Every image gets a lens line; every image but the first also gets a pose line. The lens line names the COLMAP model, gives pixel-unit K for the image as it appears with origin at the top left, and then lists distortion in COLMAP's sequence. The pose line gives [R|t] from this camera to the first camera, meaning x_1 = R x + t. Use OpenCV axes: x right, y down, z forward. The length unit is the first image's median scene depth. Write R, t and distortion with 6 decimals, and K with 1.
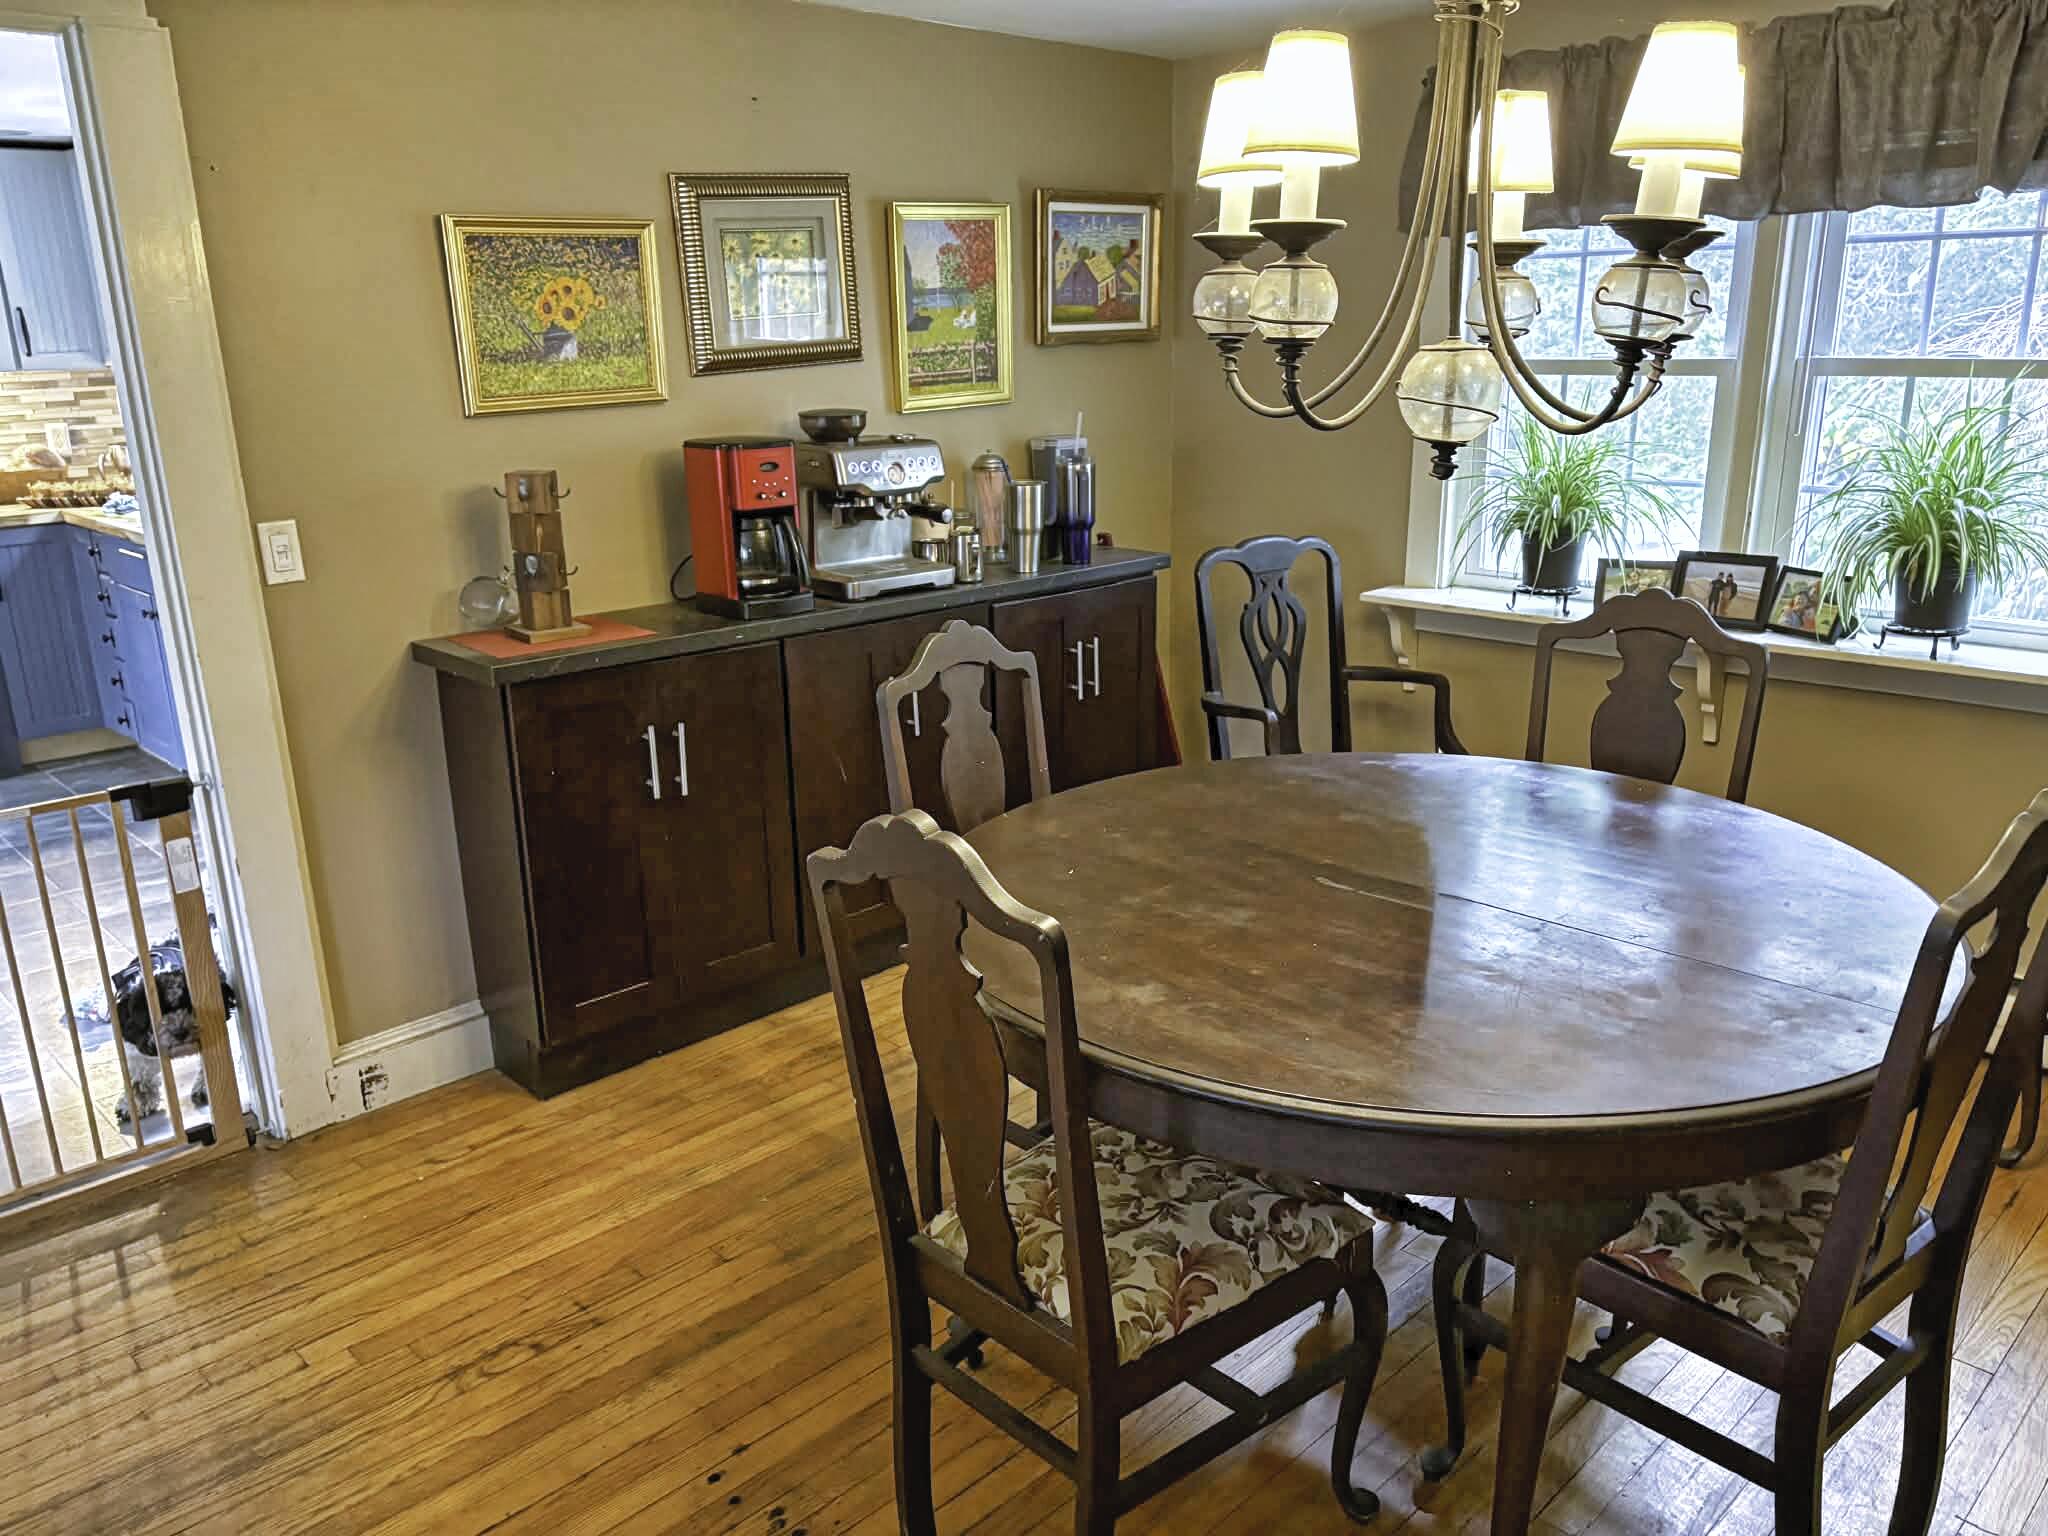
lens RADIAL K [[1521.3, 0, 1024.0], [0, 1521.3, 768.0], [0, 0, 1]] dist [0.008615, -0.030514]
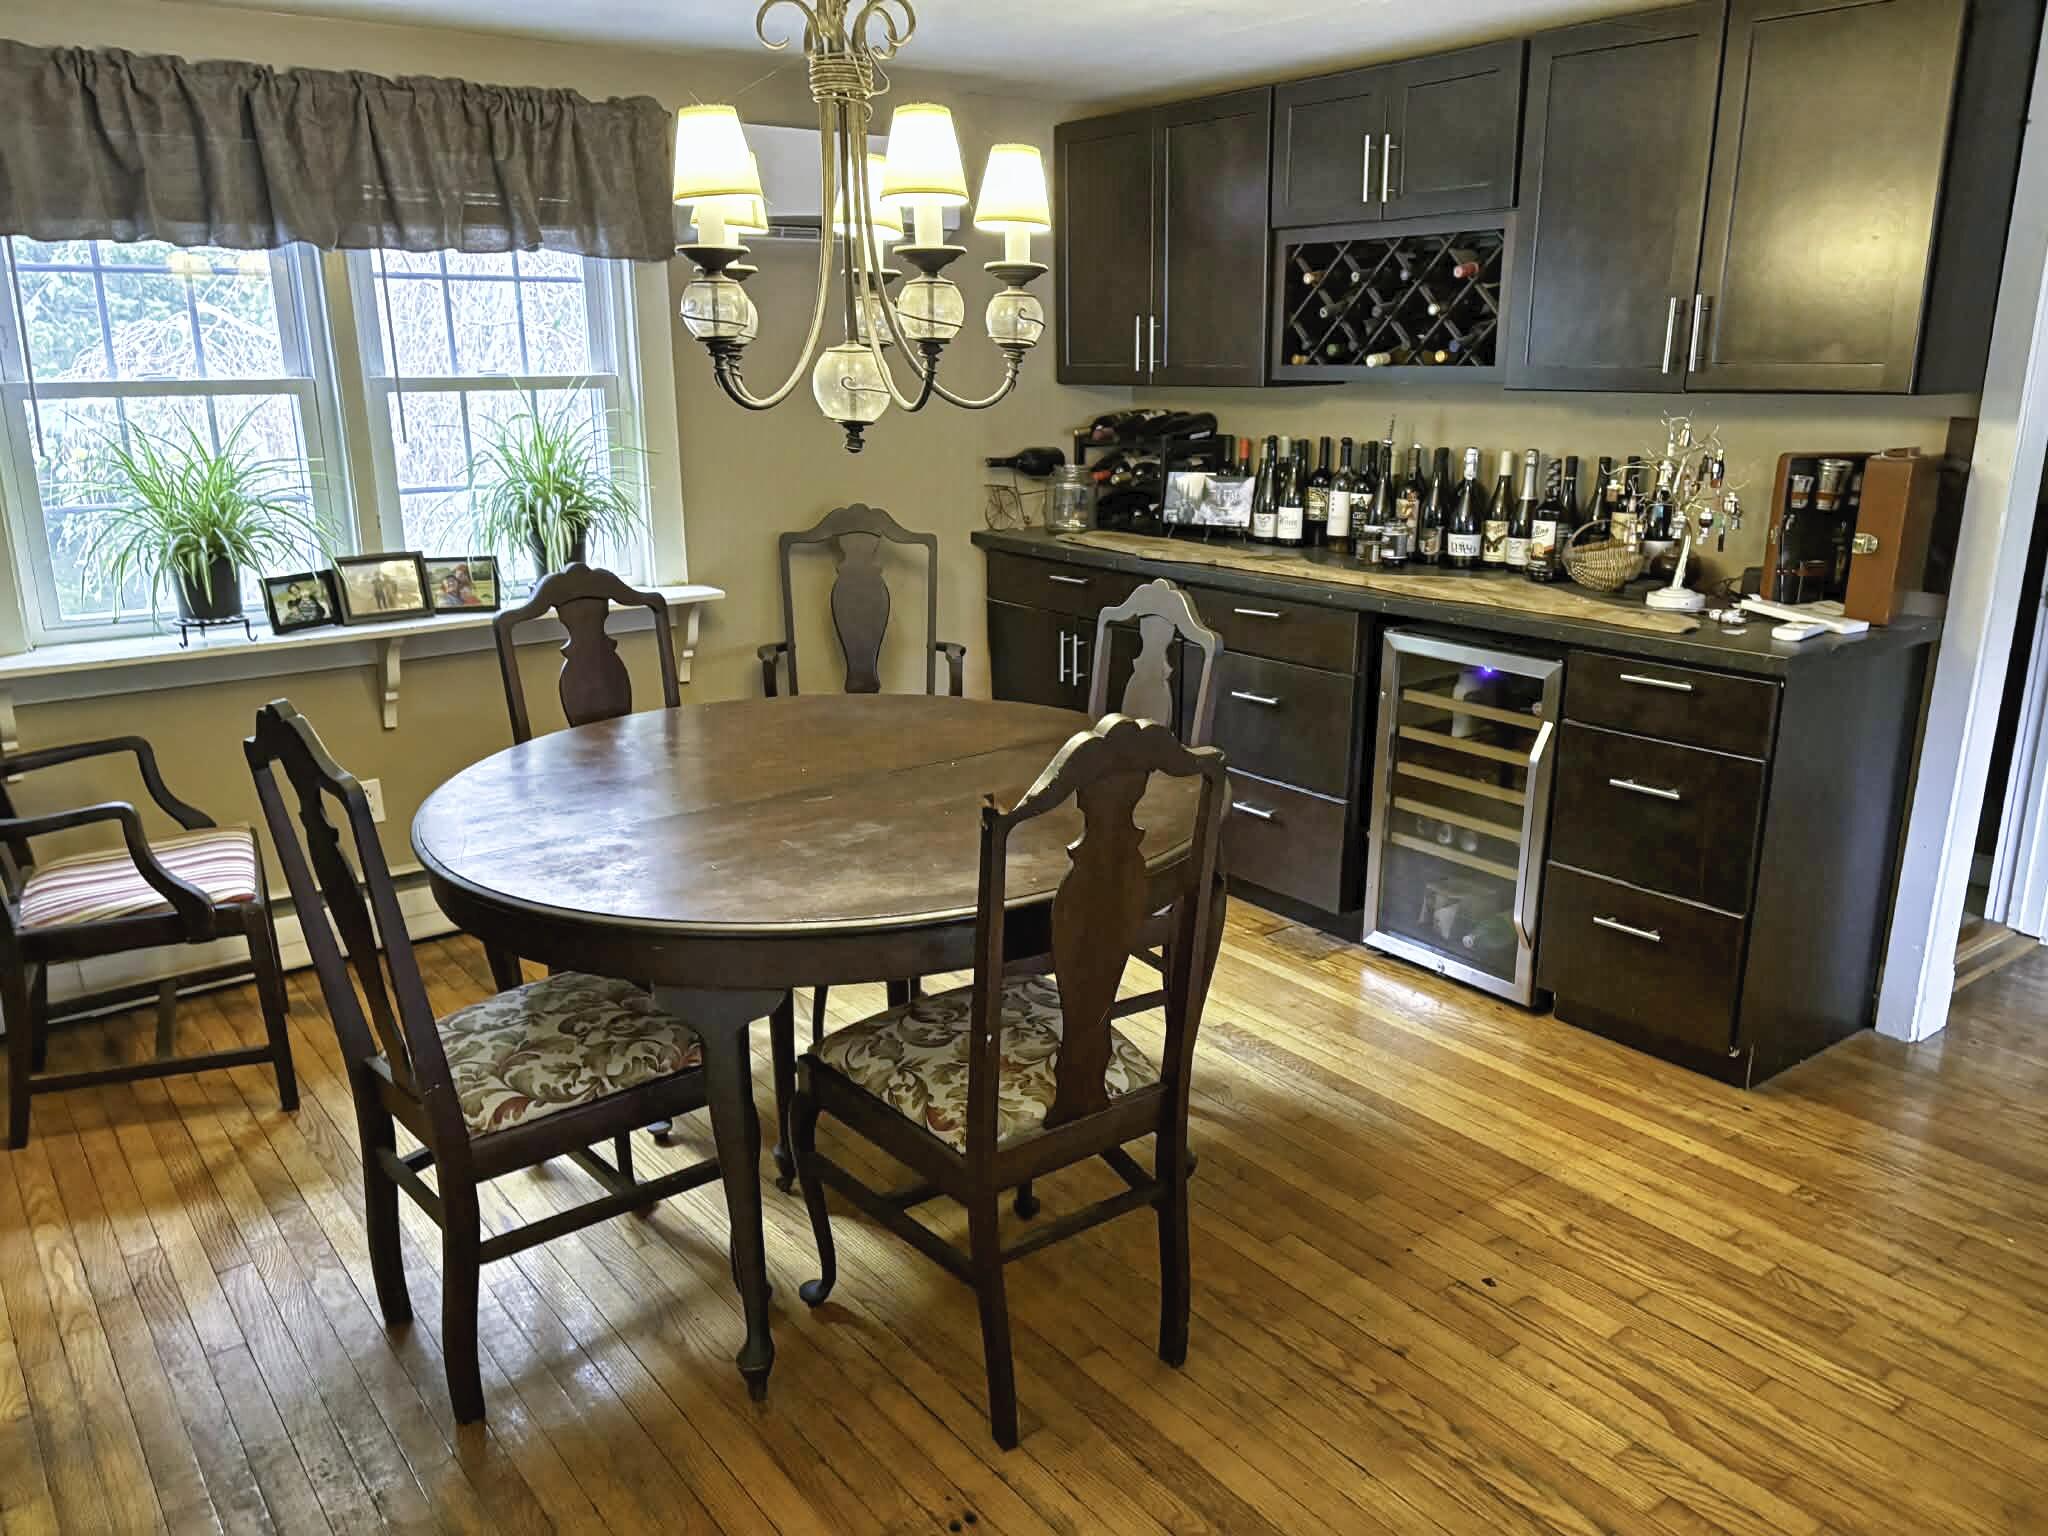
lens RADIAL K [[1521.3, 0, 1024.0], [0, 1521.3, 768.0], [0, 0, 1]] dist [0.008615, -0.030514]
pose [[0.104572, -0.244398, 0.964020, -0.628025], [0.277258, 0.938068, 0.207743, -0.101692], [-0.955088, 0.245558, 0.165857, 0.437092]]
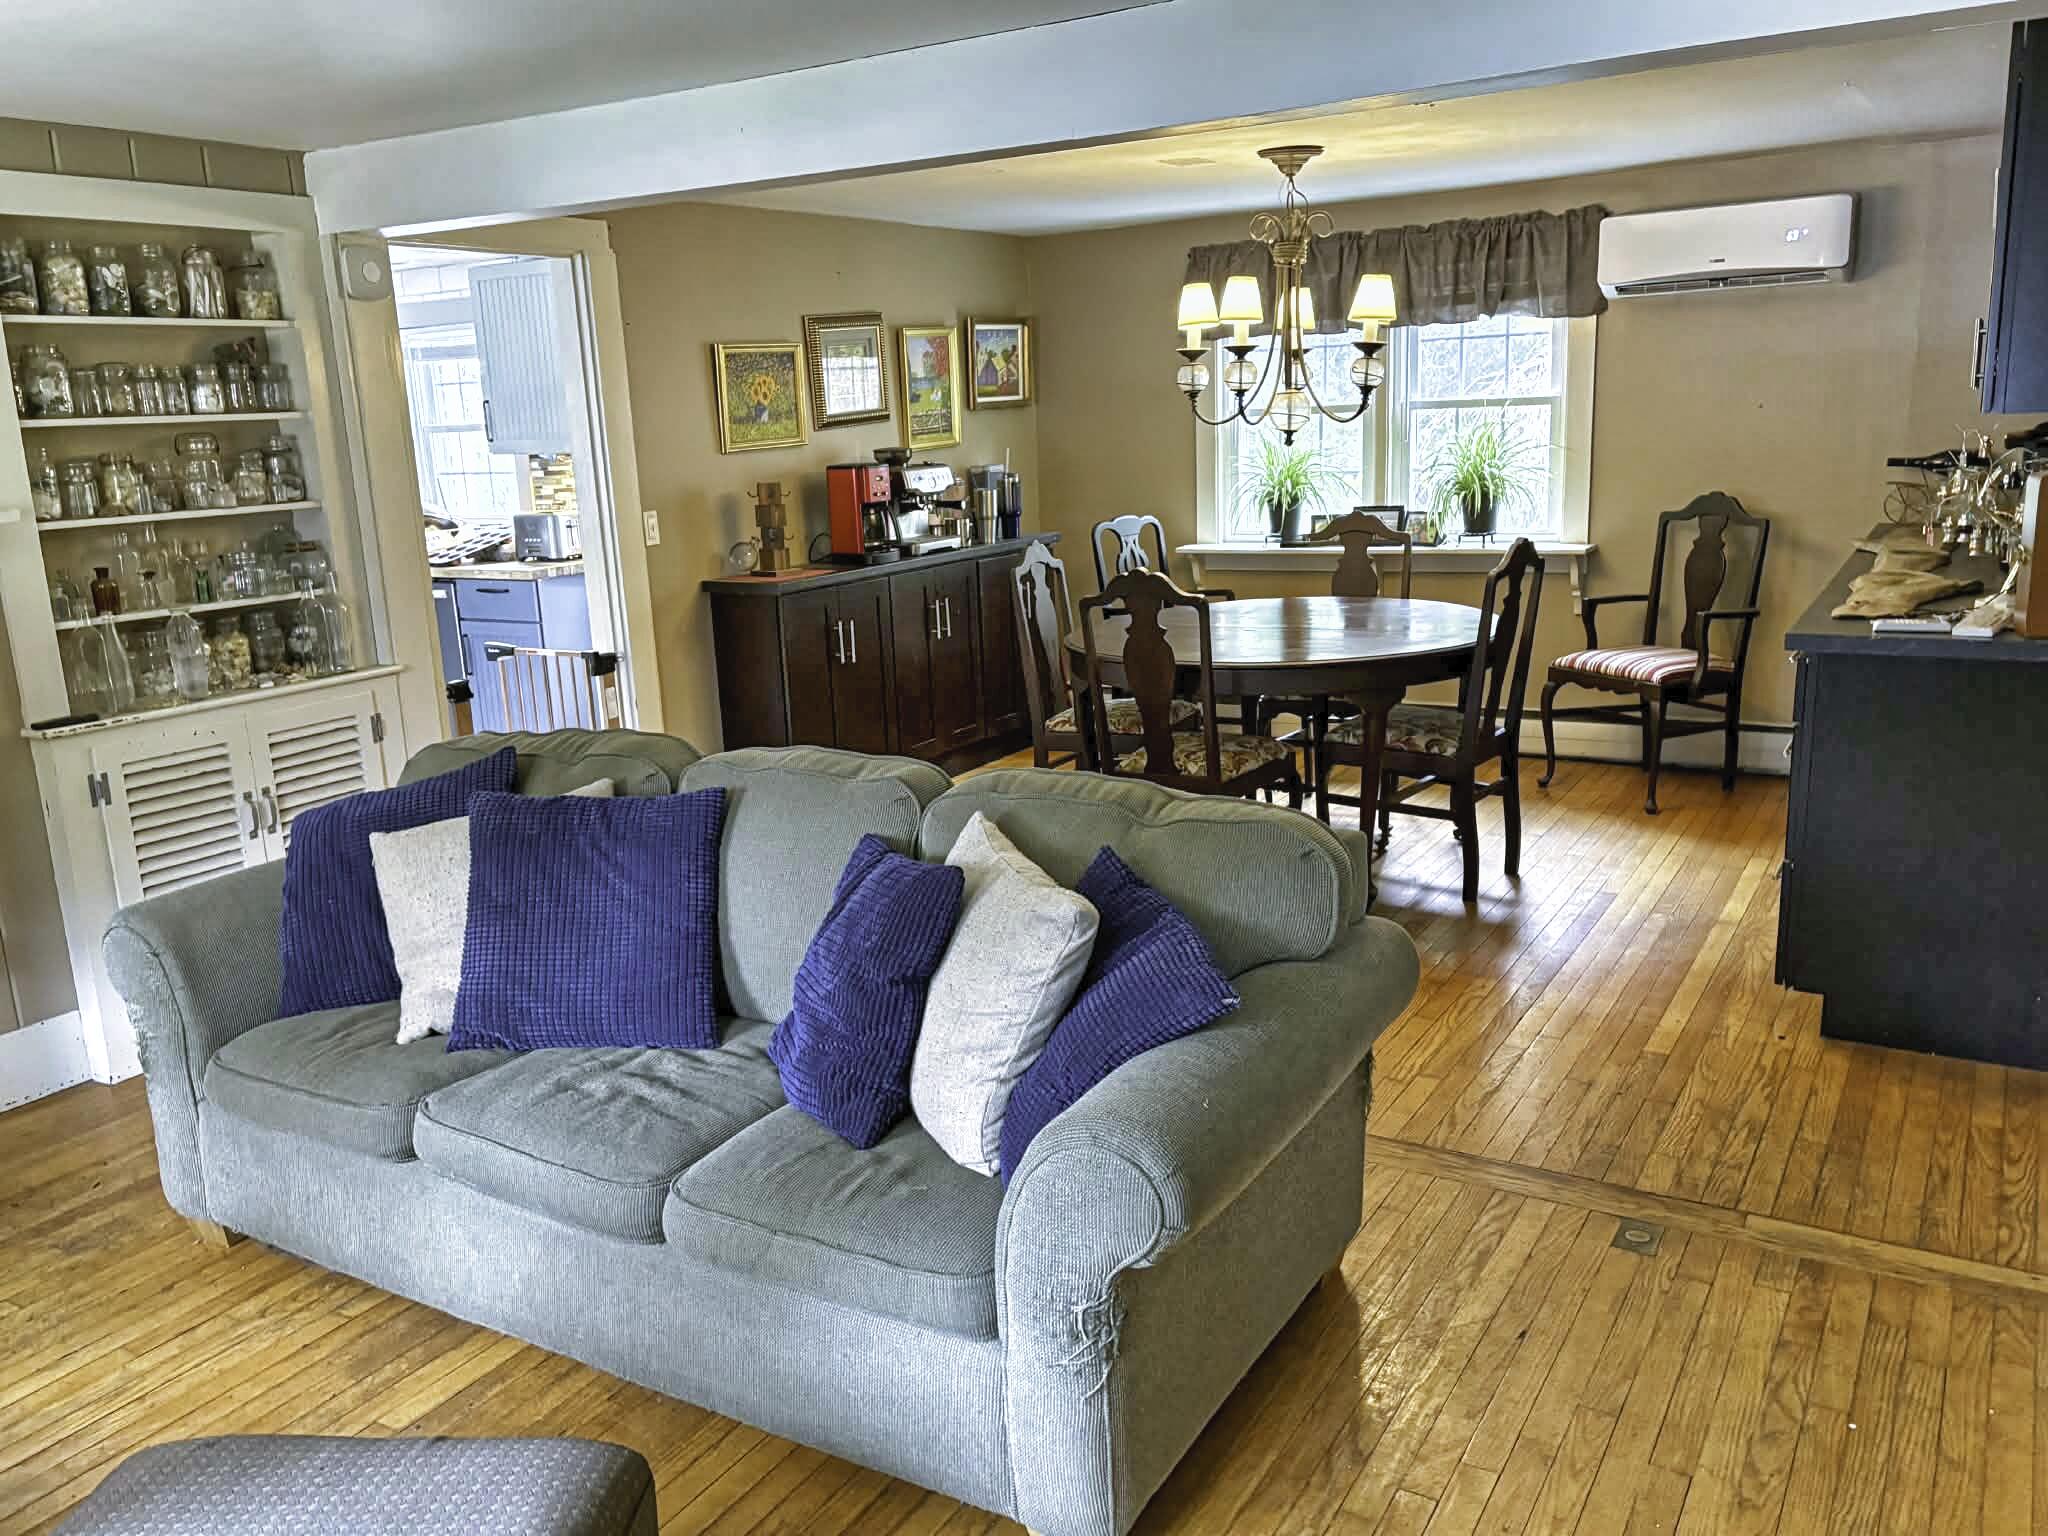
lens RADIAL K [[1609.1, 0, 1024.0], [0, 1609.1, 768.0], [0, 0, 1]] dist [-0.004708, 0.004411]
pose [[0.967054, -0.083451, 0.240506, -0.481990], [0.099459, 0.993510, -0.055184, 0.256239], [-0.234340, 0.077287, 0.969078, -0.821908]]
